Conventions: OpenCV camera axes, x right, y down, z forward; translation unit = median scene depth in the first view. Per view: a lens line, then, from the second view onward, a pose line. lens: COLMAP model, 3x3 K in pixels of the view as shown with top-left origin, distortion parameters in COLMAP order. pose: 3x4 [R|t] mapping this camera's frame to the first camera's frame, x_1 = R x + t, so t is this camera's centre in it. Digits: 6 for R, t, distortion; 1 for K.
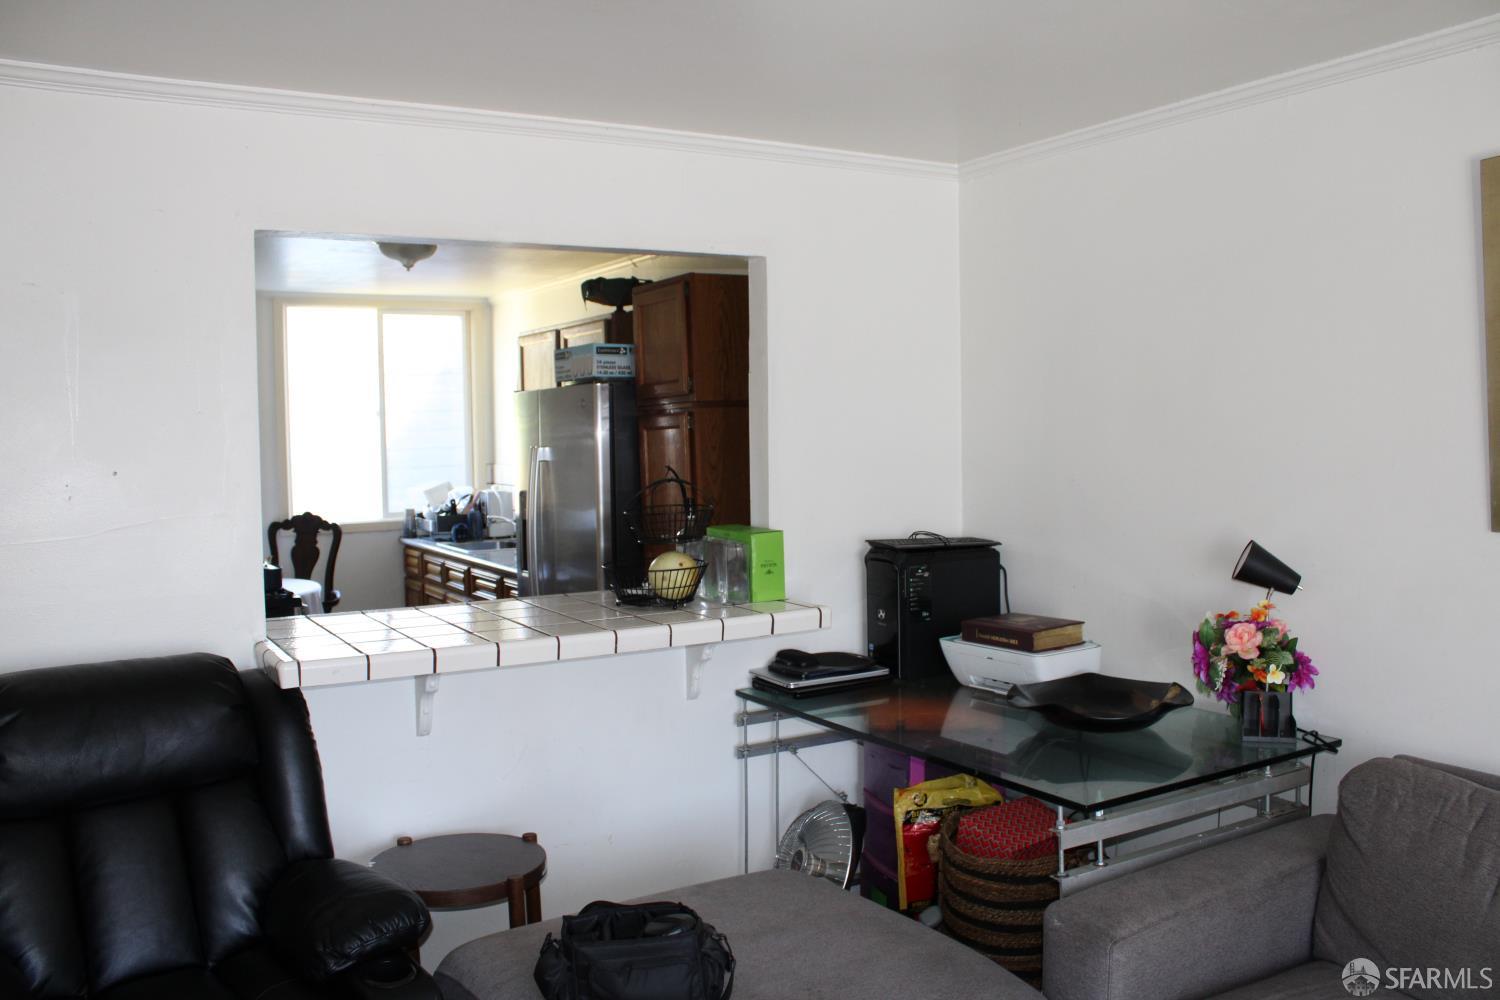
lens RADIAL K [[1260.4, 0, 755.9], [0, 1260.4, 497.3], [0, 0, 1]] dist [-0.157659, 0.156201]
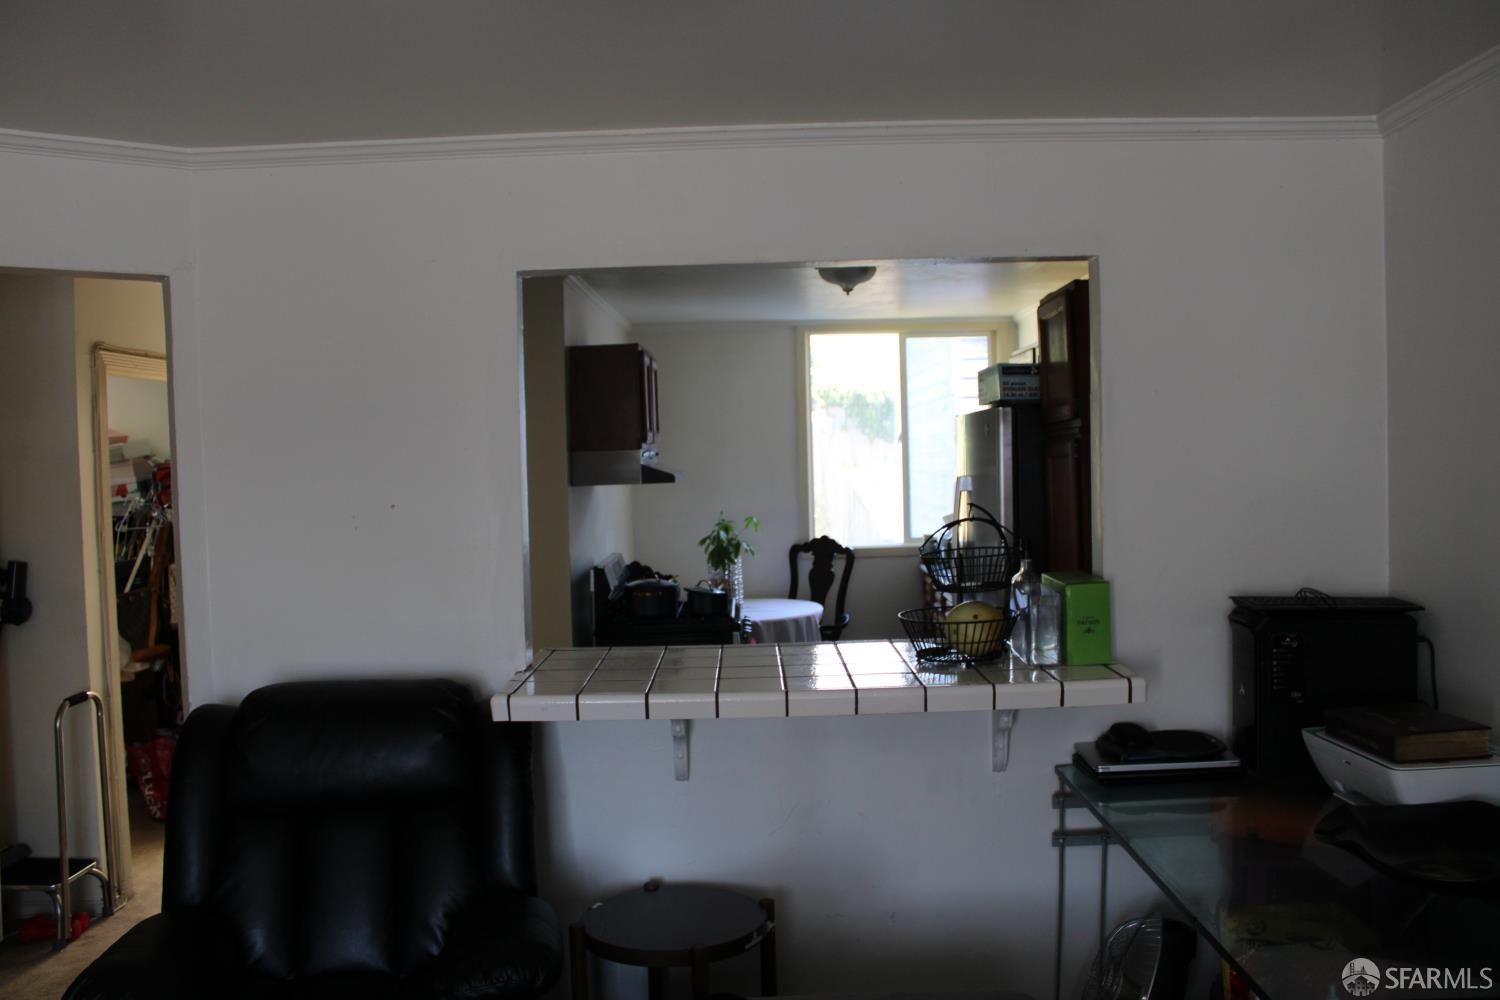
lens RADIAL K [[1260.4, 0, 755.9], [0, 1260.4, 497.3], [0, 0, 1]] dist [-0.157659, 0.156201]
pose [[0.855463, 0.010038, -0.517766, 0.190877], [-0.017344, 0.999807, -0.009273, -0.013717], [0.517573, 0.016913, 0.855472, 0.132166]]
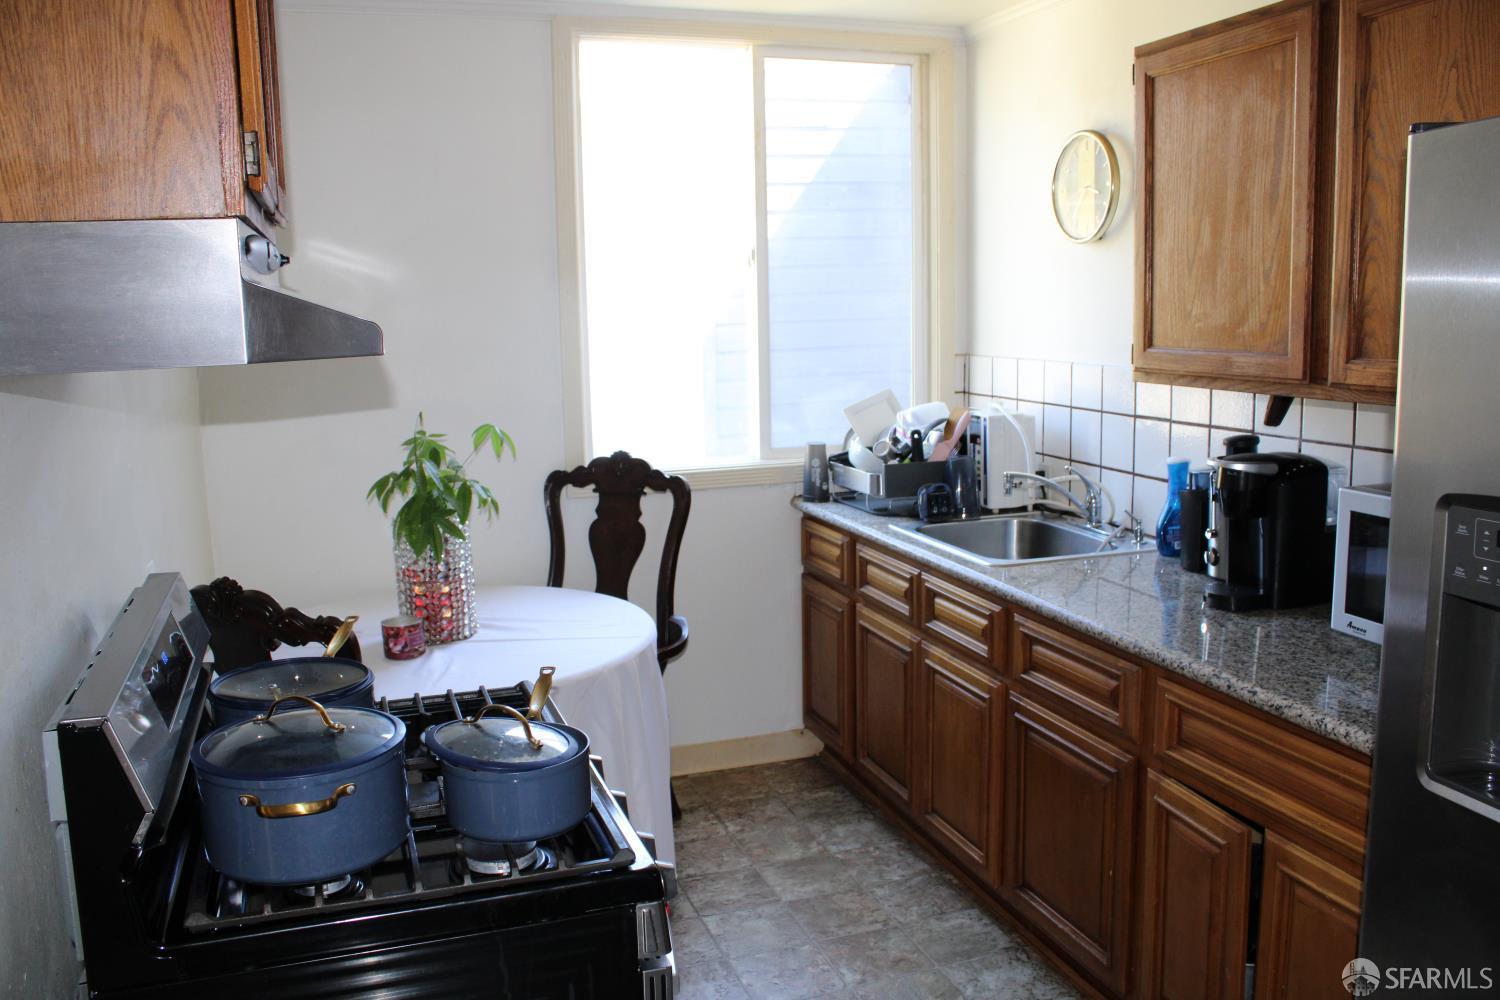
lens RADIAL K [[1260.4, 0, 755.9], [0, 1260.4, 497.3], [0, 0, 1]] dist [-0.157659, 0.156201]
pose [[0.977196, 0.028382, -0.210432, -0.312280], [-0.007190, 0.994881, 0.100797, -0.032816], [0.212216, -0.096986, 0.972398, 0.799541]]
